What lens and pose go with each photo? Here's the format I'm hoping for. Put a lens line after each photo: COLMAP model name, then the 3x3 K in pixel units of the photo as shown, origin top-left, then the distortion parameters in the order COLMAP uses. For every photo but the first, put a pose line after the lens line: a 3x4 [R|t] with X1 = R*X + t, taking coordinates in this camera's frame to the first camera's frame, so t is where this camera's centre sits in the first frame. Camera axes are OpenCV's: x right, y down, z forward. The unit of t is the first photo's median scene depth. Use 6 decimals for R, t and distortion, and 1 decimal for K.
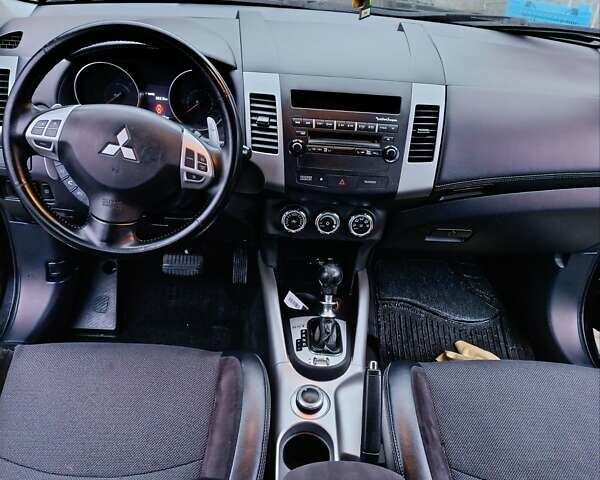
lens RADIAL K [[591.7, 0, 310.8], [0, 591.7, 251.3], [0, 0, 1]] dist [0.081952, -0.014816]
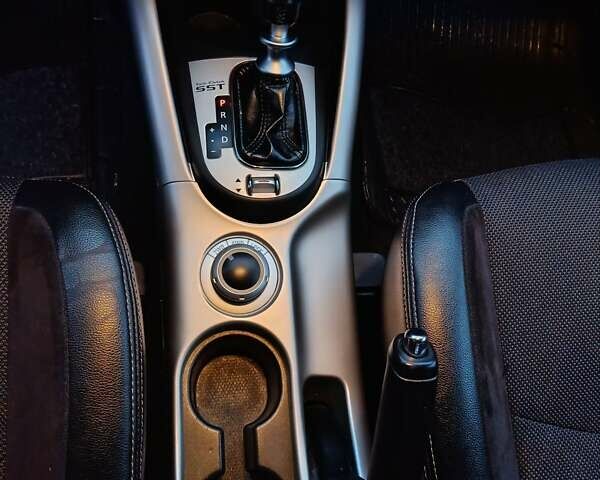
lens RADIAL K [[591.7, 0, 310.8], [0, 591.7, 251.3], [0, 0, 1]] dist [0.081952, -0.014816]
pose [[0.994839, -0.026509, 0.097943, 0.007832], [-0.039516, 0.787844, 0.614606, -0.057855], [-0.093456, -0.615305, 0.782730, 0.590587]]
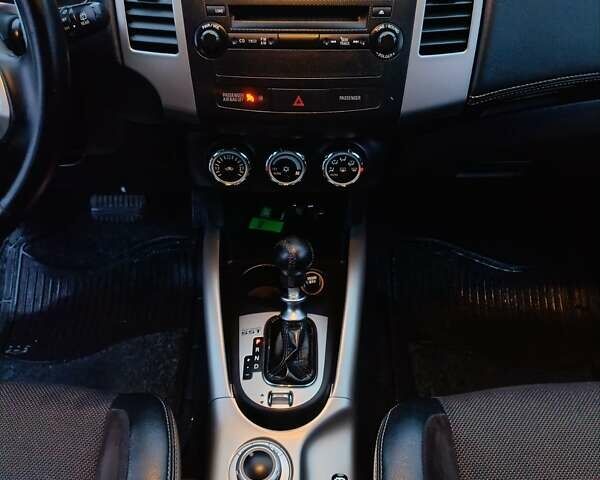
lens RADIAL K [[591.7, 0, 310.8], [0, 591.7, 251.3], [0, 0, 1]] dist [0.081952, -0.014816]
pose [[0.996501, -0.030777, -0.077704, 0.100427], [0.046295, 0.977327, 0.206611, -0.091256], [0.069583, -0.209485, 0.975333, 0.416958]]
